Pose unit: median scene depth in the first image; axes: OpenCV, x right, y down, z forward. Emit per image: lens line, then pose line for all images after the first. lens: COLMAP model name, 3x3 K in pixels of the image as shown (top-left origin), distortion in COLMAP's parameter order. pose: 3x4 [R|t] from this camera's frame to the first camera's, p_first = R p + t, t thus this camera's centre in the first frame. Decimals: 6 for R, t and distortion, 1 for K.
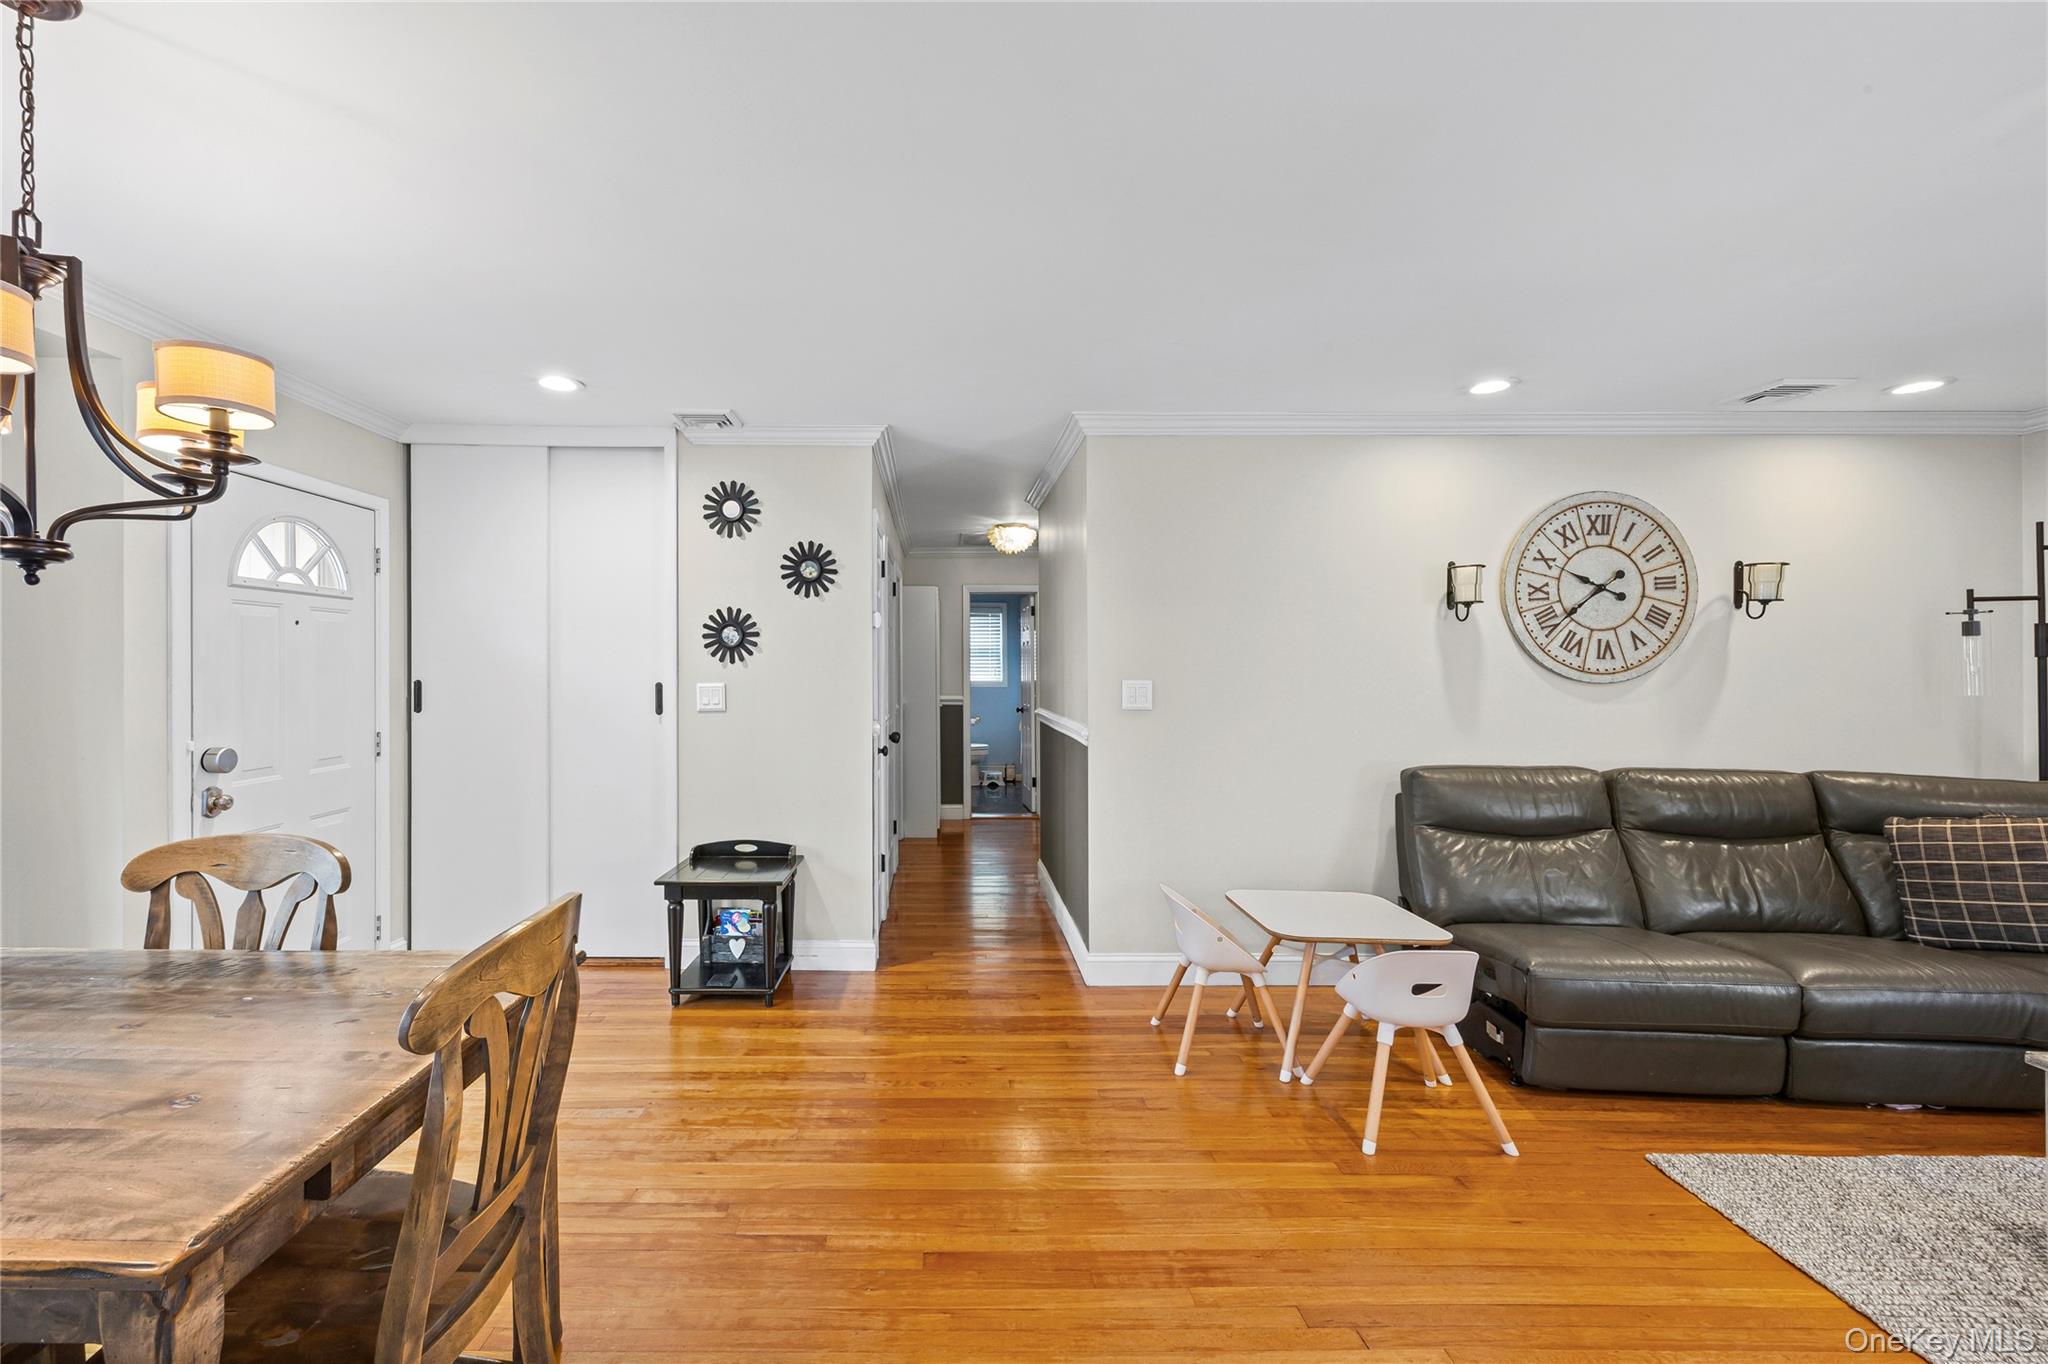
lens RADIAL K [[850.0, 0, 948.9], [0, 850.0, 670.2], [0, 0, 1]] dist [0.005428, -0.000196]
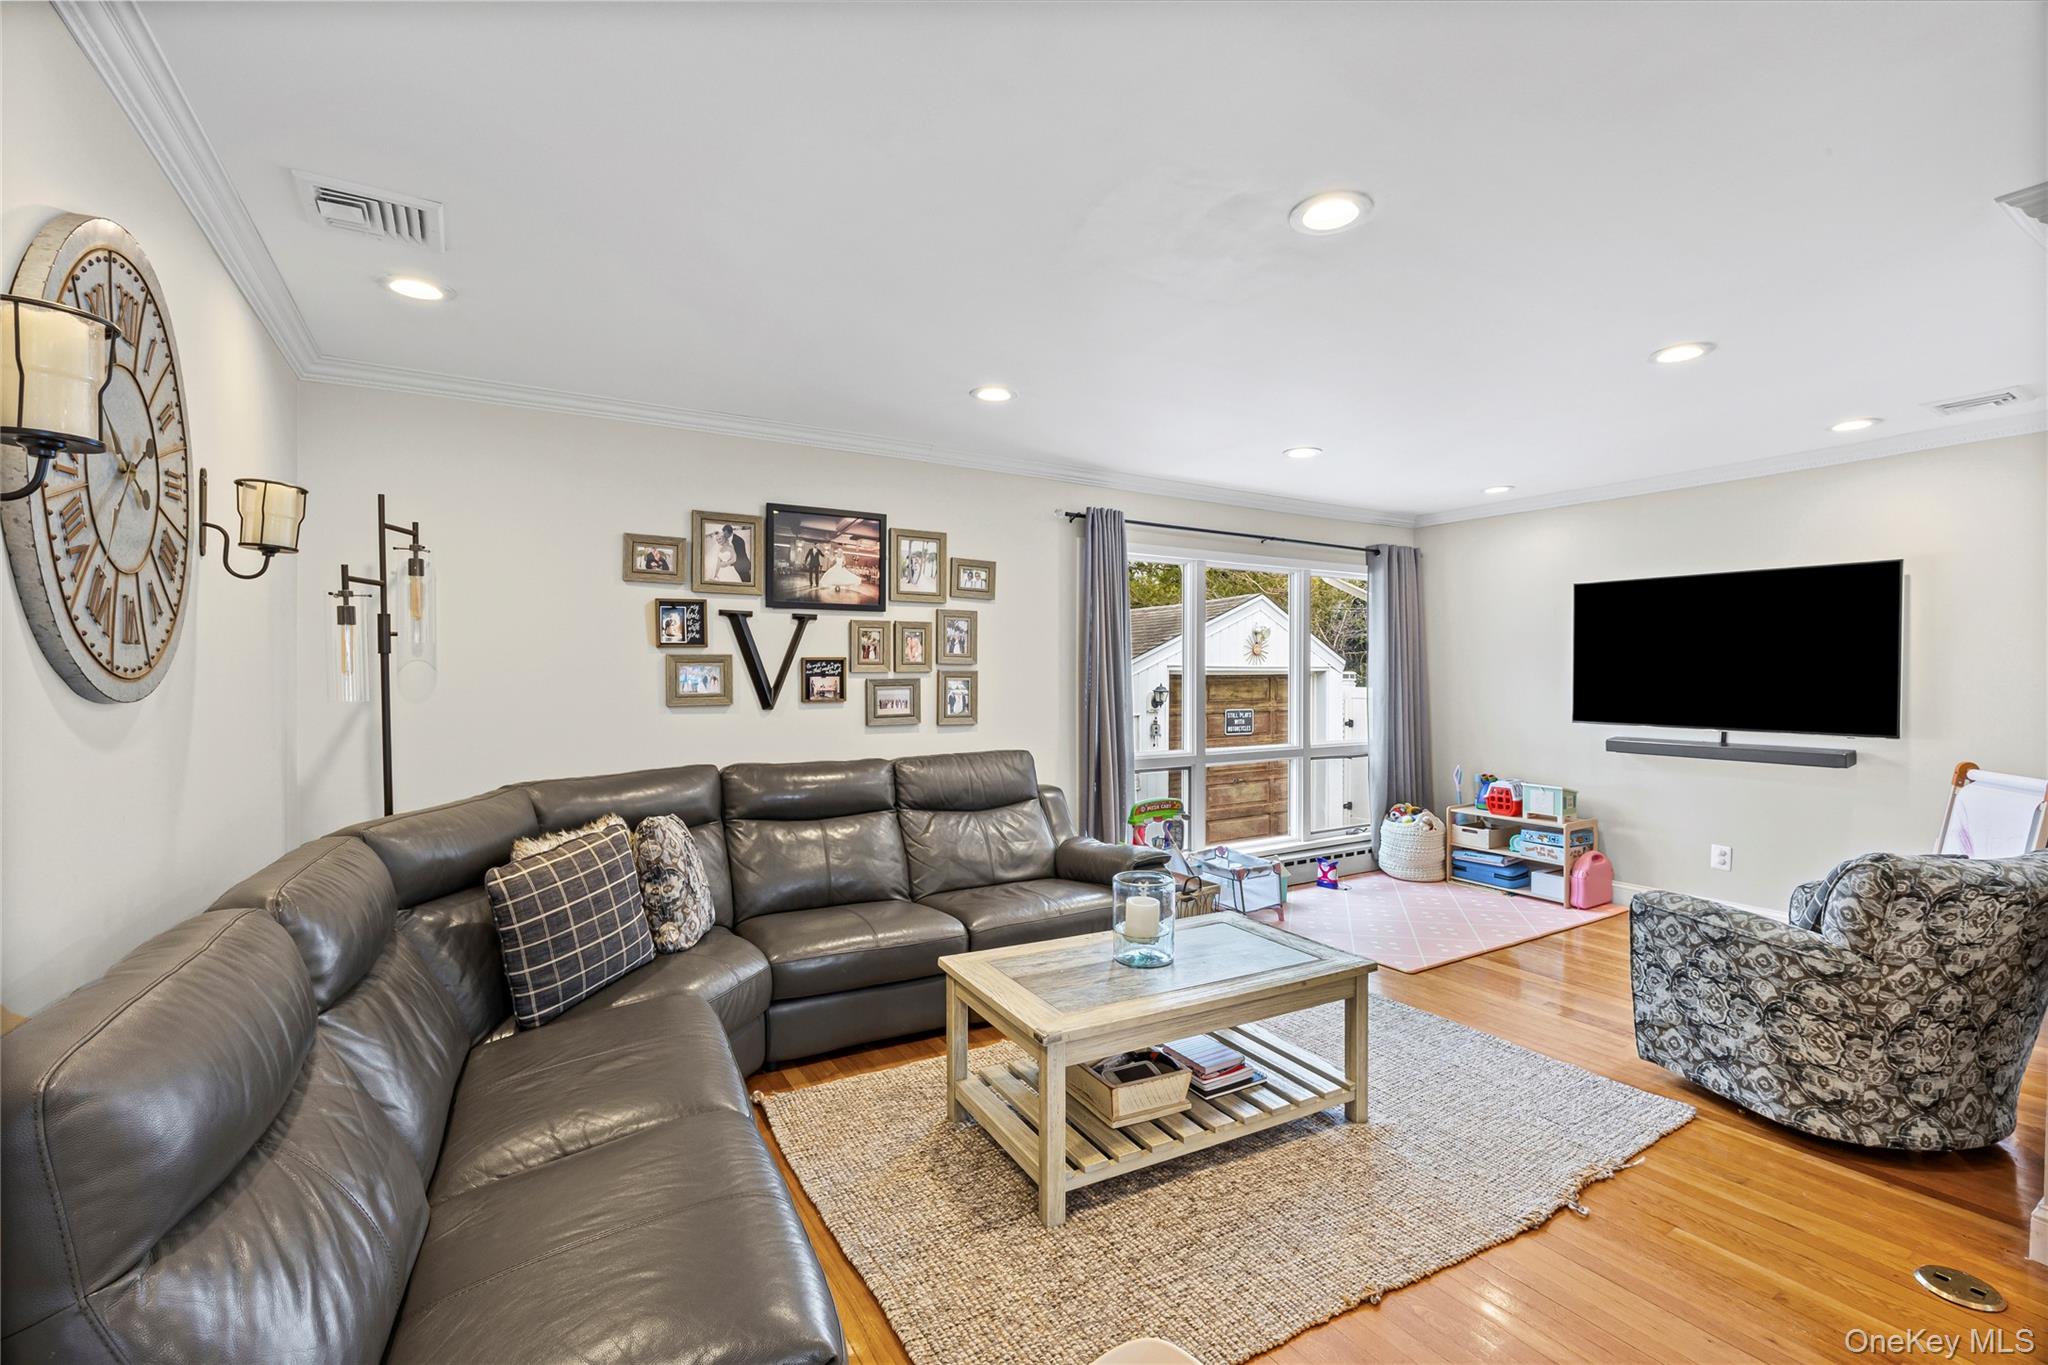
lens RADIAL K [[898.7, 0, 1024.3], [0, 898.7, 667.5], [0, 0, 1]] dist [-0.012966, 0.000553]
pose [[-0.516750, -0.000660, 0.856136, 0.177631], [-0.003741, 0.999992, -0.001487, -0.002164], [-0.856128, -0.003971, -0.516749, 0.860874]]
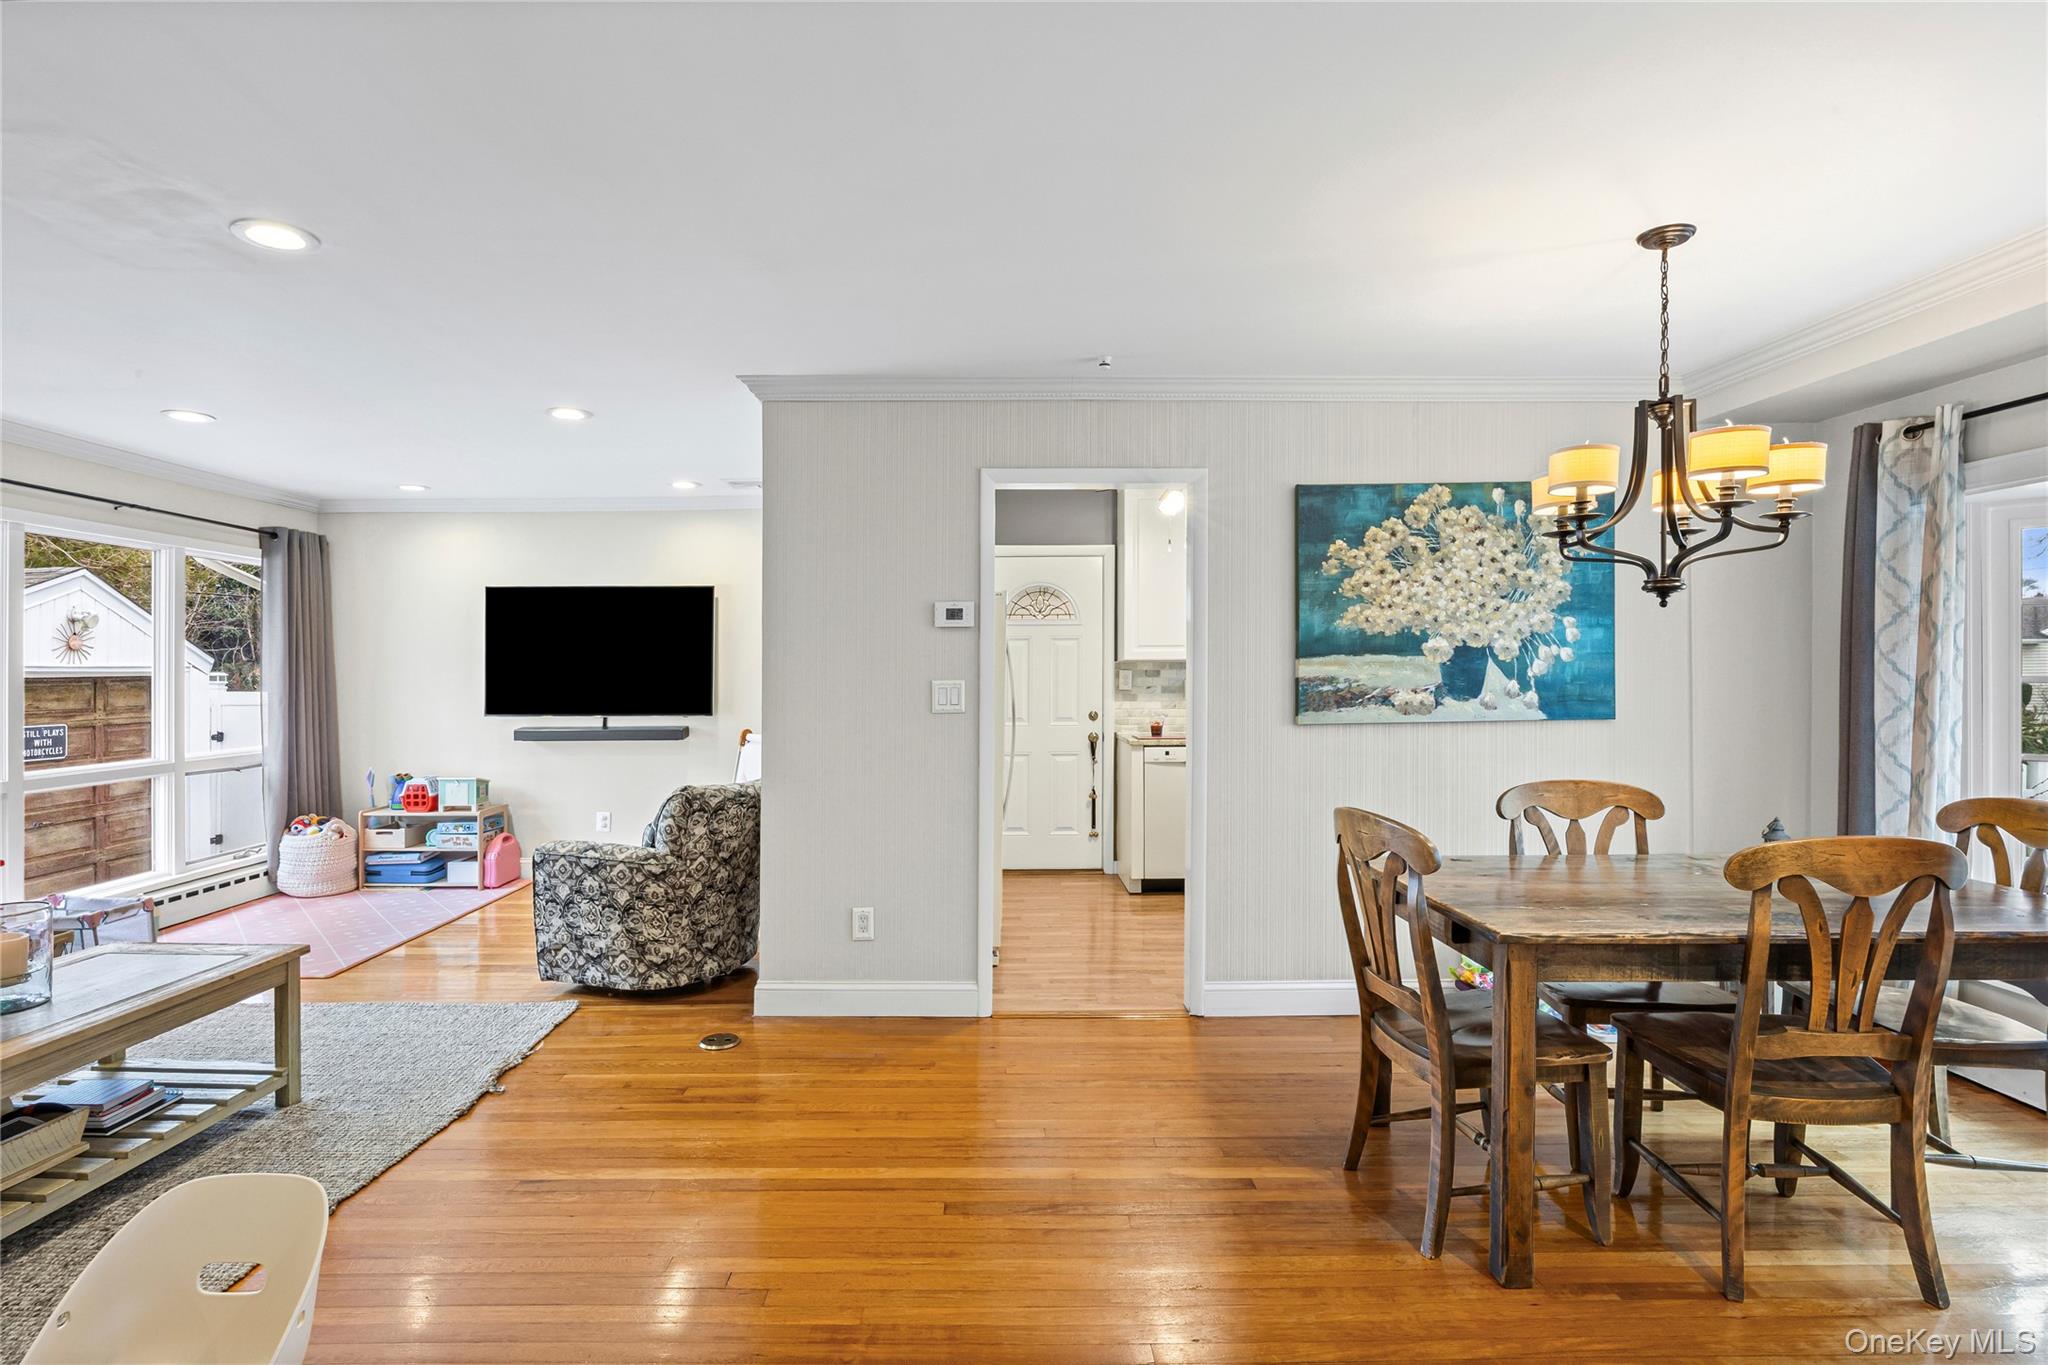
lens RADIAL K [[1002.6, 0, 985.8], [0, 1002.6, 673.3], [0, 0, 1]] dist [-0.008608, -0.001280]
pose [[-0.999939, 0.001236, 0.011007, 0.069557], [0.001243, 0.999999, 0.000594, 0.007189], [-0.011006, 0.000608, -0.999939, 1.078954]]
